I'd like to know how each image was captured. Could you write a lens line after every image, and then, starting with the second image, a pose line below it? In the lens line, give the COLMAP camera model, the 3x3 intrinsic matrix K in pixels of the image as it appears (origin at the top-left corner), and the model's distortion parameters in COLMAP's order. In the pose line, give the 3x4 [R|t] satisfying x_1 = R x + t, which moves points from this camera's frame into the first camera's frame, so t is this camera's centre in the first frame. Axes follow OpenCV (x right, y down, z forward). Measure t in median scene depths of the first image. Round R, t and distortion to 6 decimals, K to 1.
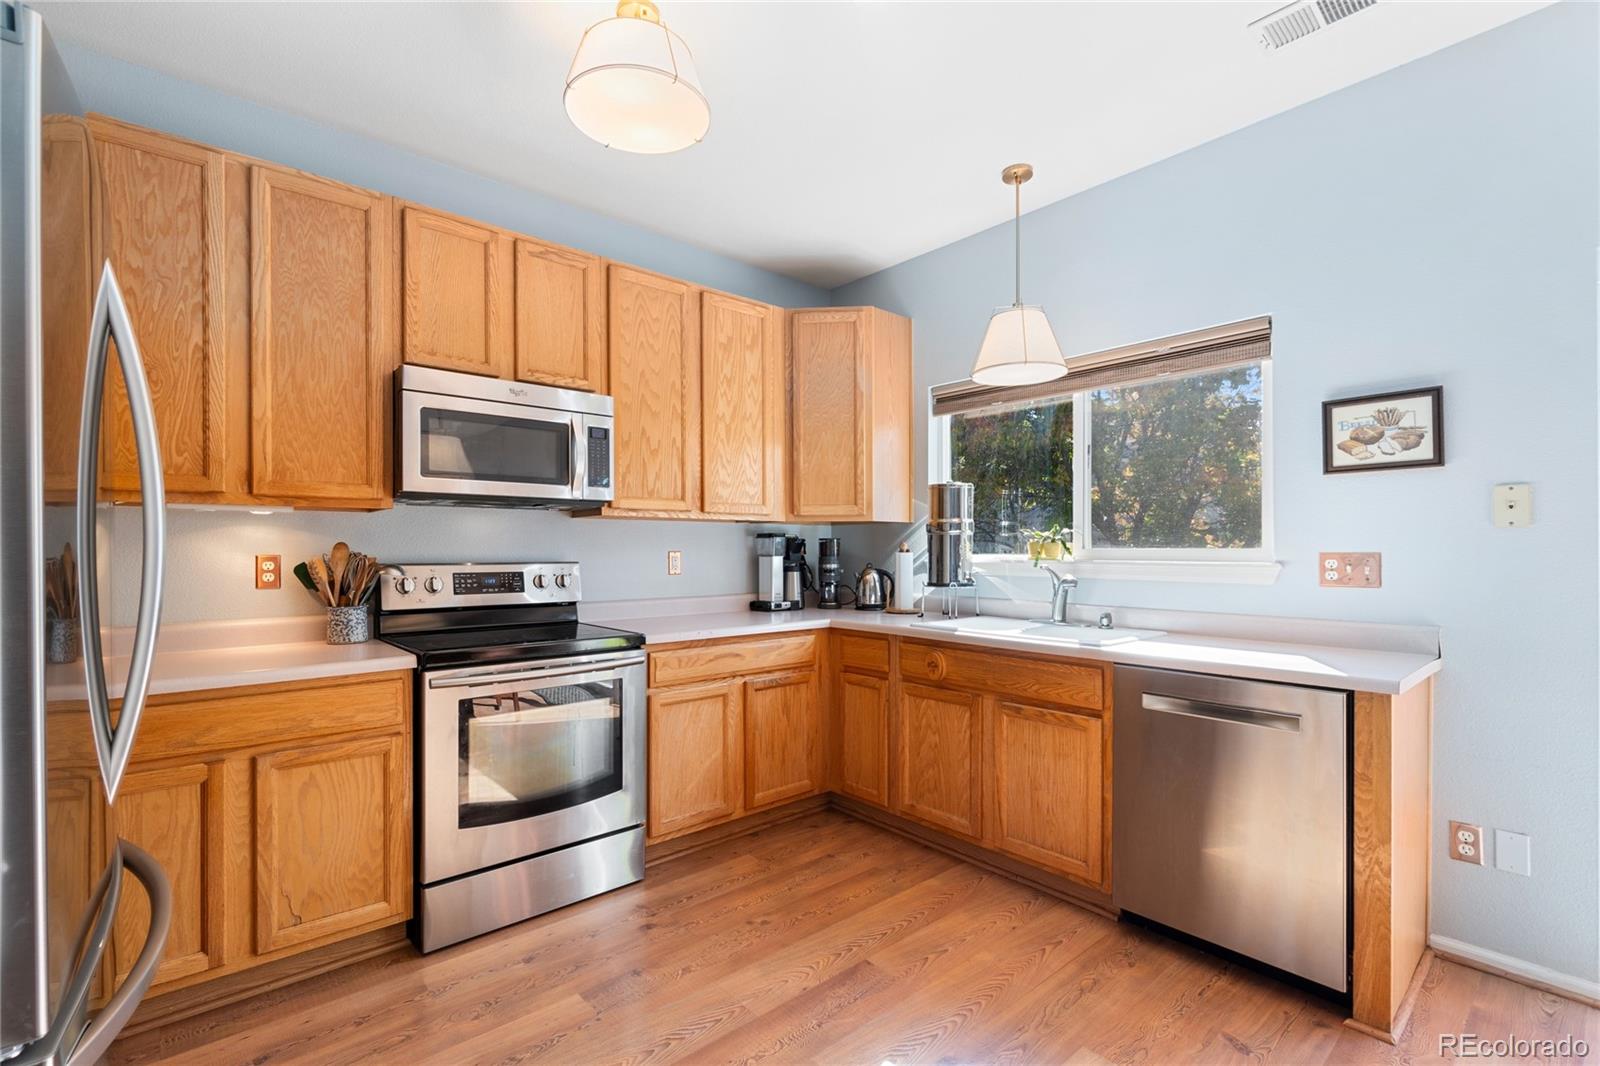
lens RADIAL K [[687.9, 0, 796.0], [0, 687.9, 547.4], [0, 0, 1]] dist [-0.006129, -0.001451]
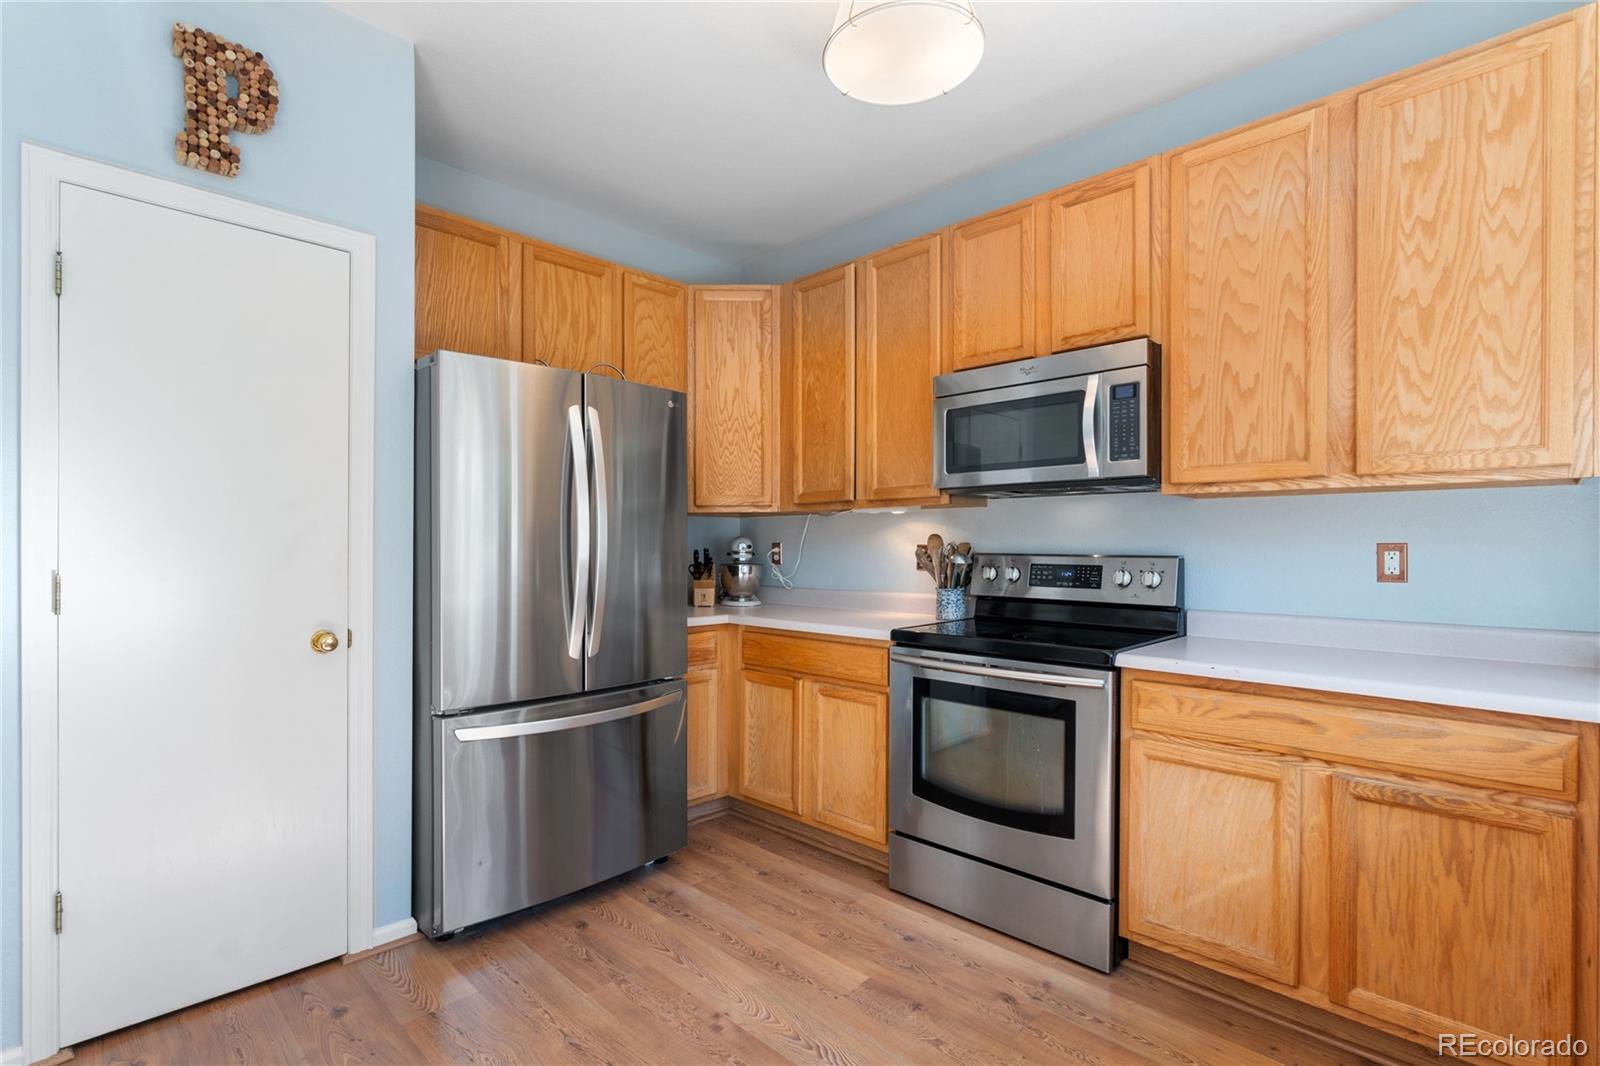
lens RADIAL K [[769.5, 0, 796.5], [0, 769.5, 538.8], [0, 0, 1]] dist [0.002115, -0.000261]
pose [[0.081916, 0.001379, -0.996638, 0.509544], [0.008728, 0.999960, 0.002101, -0.002828], [0.996601, -0.008871, 0.081901, 0.503479]]
